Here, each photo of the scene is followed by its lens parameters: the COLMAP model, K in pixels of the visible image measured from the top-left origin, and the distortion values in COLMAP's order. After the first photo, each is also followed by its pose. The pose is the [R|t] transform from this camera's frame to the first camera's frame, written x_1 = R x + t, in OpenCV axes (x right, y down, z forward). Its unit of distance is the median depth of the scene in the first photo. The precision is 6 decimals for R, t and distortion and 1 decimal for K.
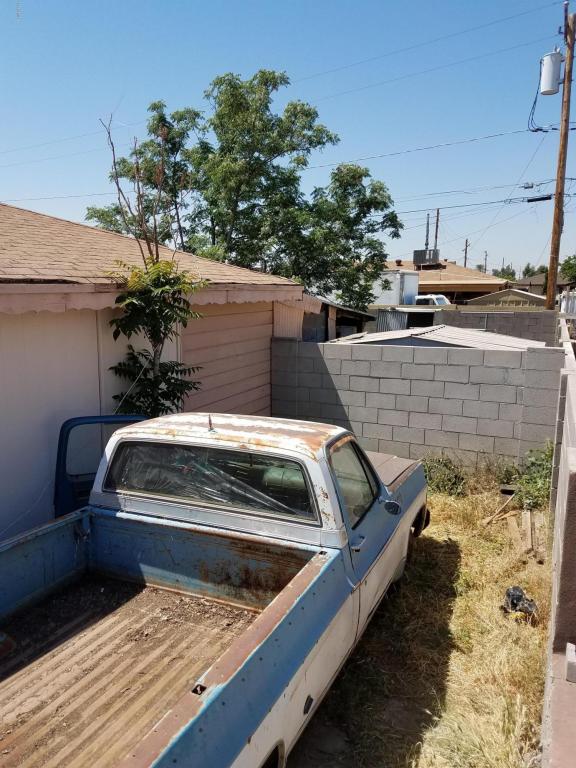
lens RADIAL K [[622.8, 0, 288.0], [0, 622.8, 384.0], [0, 0, 1]] dist [0.058739, -0.115226]
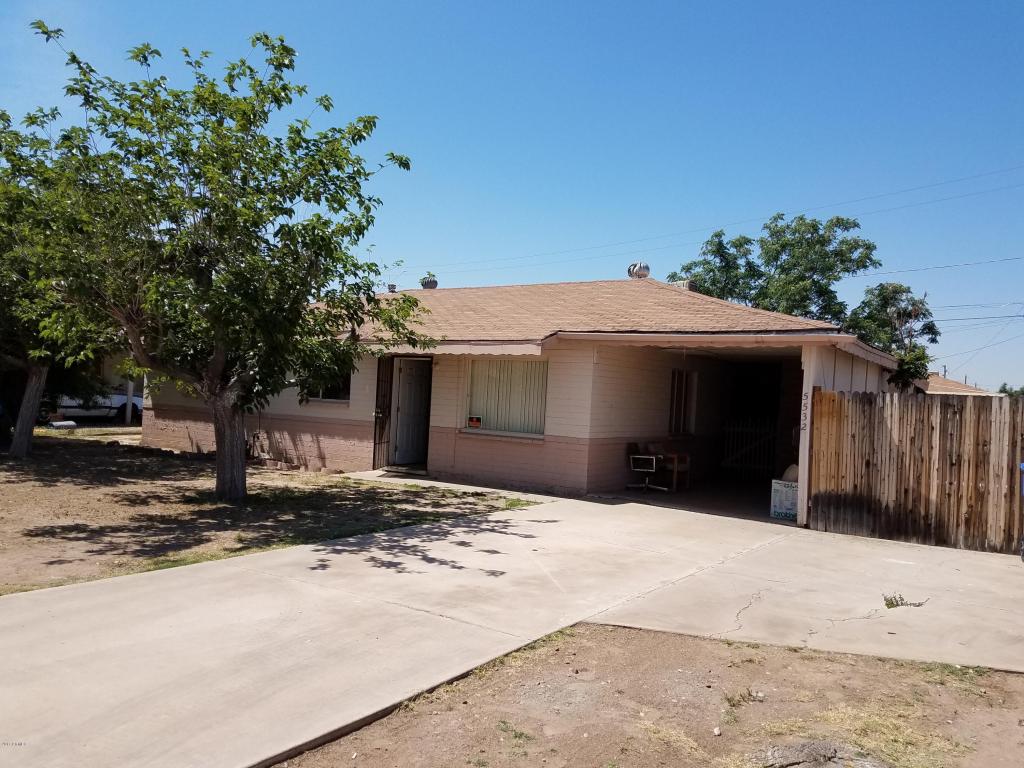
lens RADIAL K [[788.5, 0, 512.0], [0, 788.5, 384.0], [0, 0, 1]] dist [0.201630, -0.312441]
pose [[0.983681, 0.047805, -0.173456, -0.343050], [-0.076788, 0.983393, -0.164444, 0.158273], [0.162714, 0.175079, 0.971016, -0.616271]]
